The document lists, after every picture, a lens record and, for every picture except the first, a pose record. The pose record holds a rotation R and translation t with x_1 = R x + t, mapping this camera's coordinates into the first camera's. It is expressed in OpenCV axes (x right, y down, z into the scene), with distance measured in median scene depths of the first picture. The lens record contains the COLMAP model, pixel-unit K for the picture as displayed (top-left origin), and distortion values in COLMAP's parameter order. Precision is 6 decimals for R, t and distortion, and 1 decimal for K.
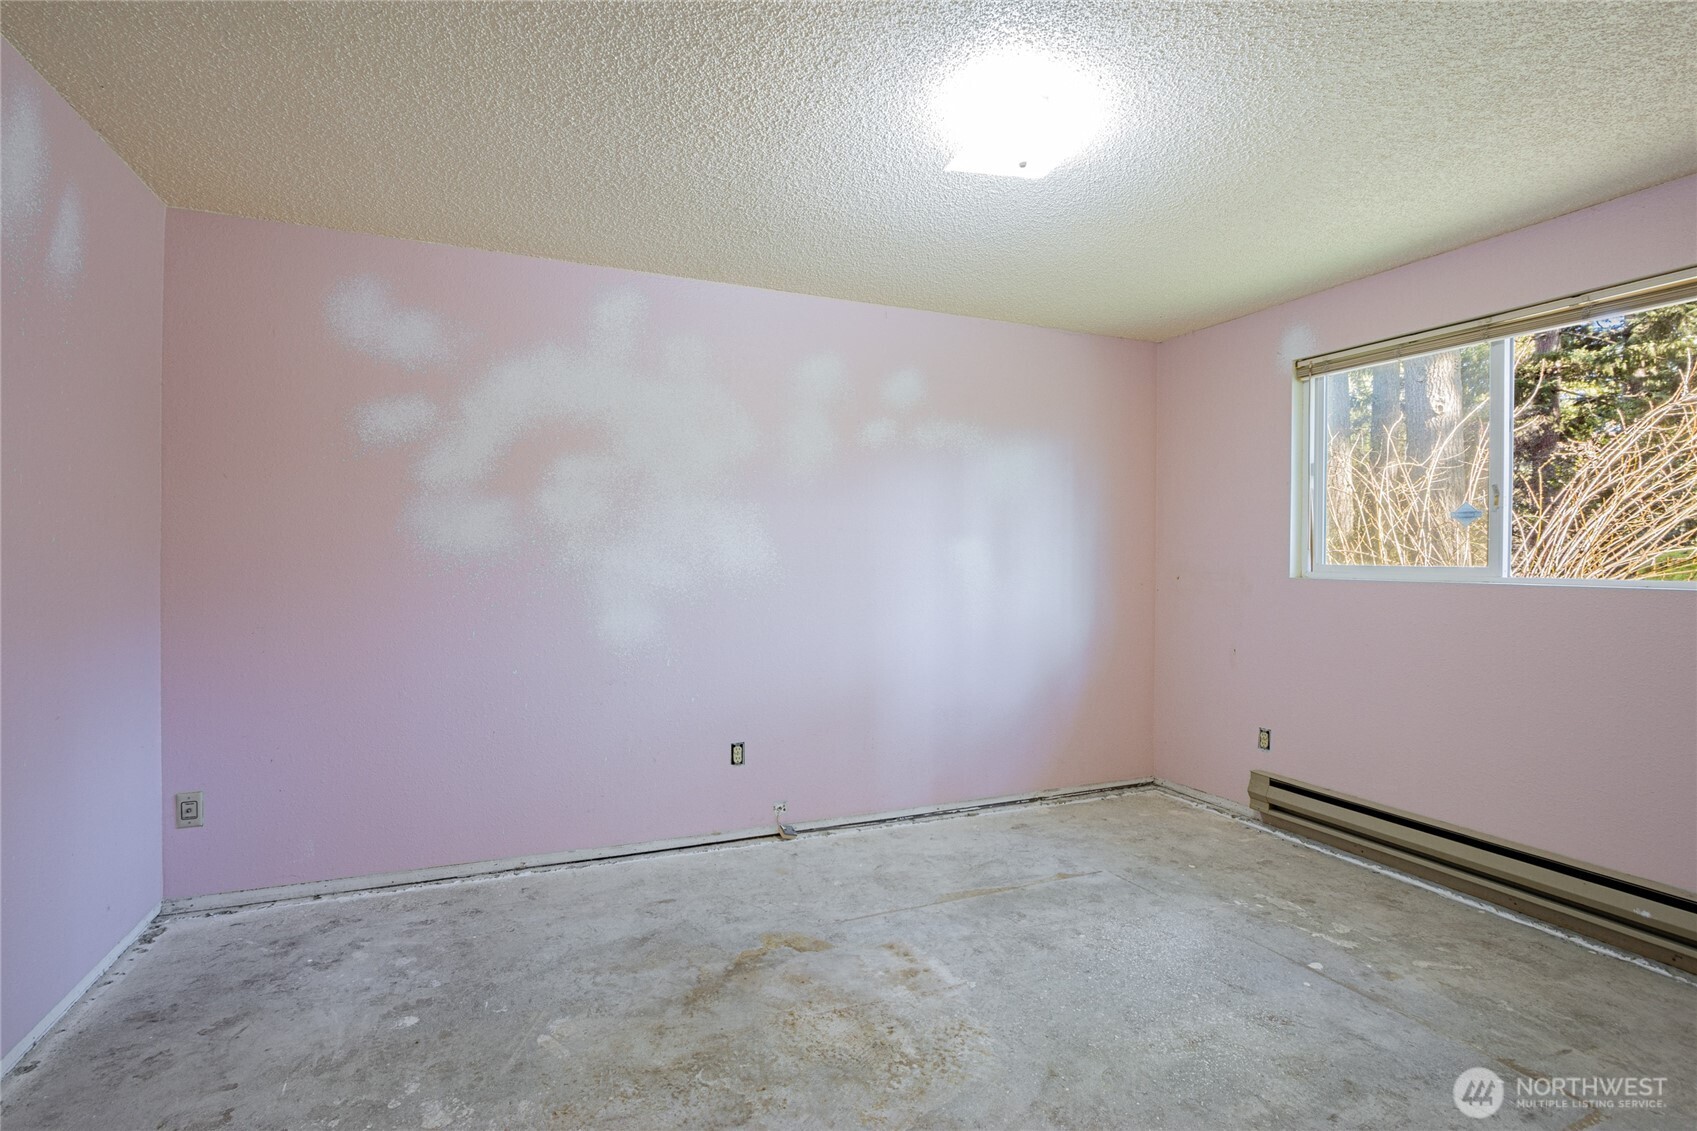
lens RADIAL K [[788.4, 0, 825.0], [0, 788.4, 562.7], [0, 0, 1]] dist [-0.012163, 0.000427]
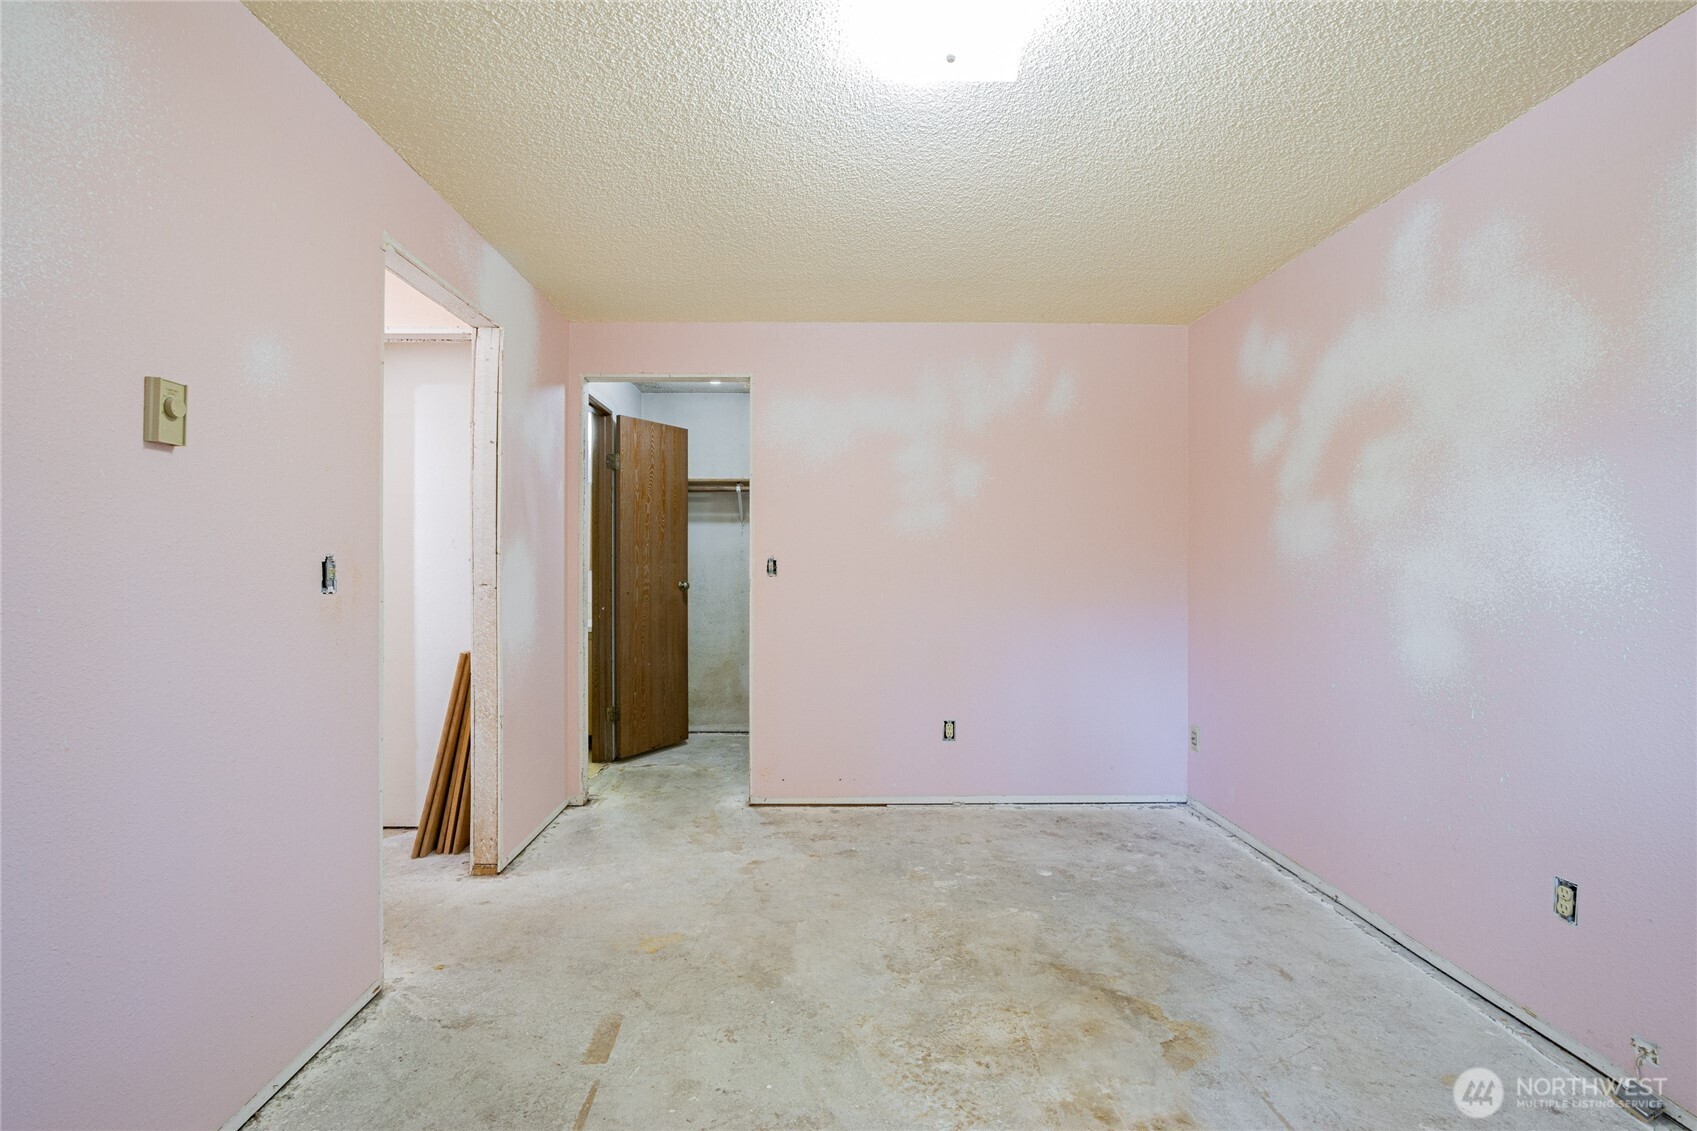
lens RADIAL K [[788.4, 0, 825.0], [0, 788.4, 562.7], [0, 0, 1]] dist [-0.012163, 0.000427]
pose [[-0.368920, -0.006737, -0.929437, 0.858846], [-0.009037, 0.999952, -0.003661, 0.004468], [0.929417, 0.007049, -0.368964, 0.979576]]
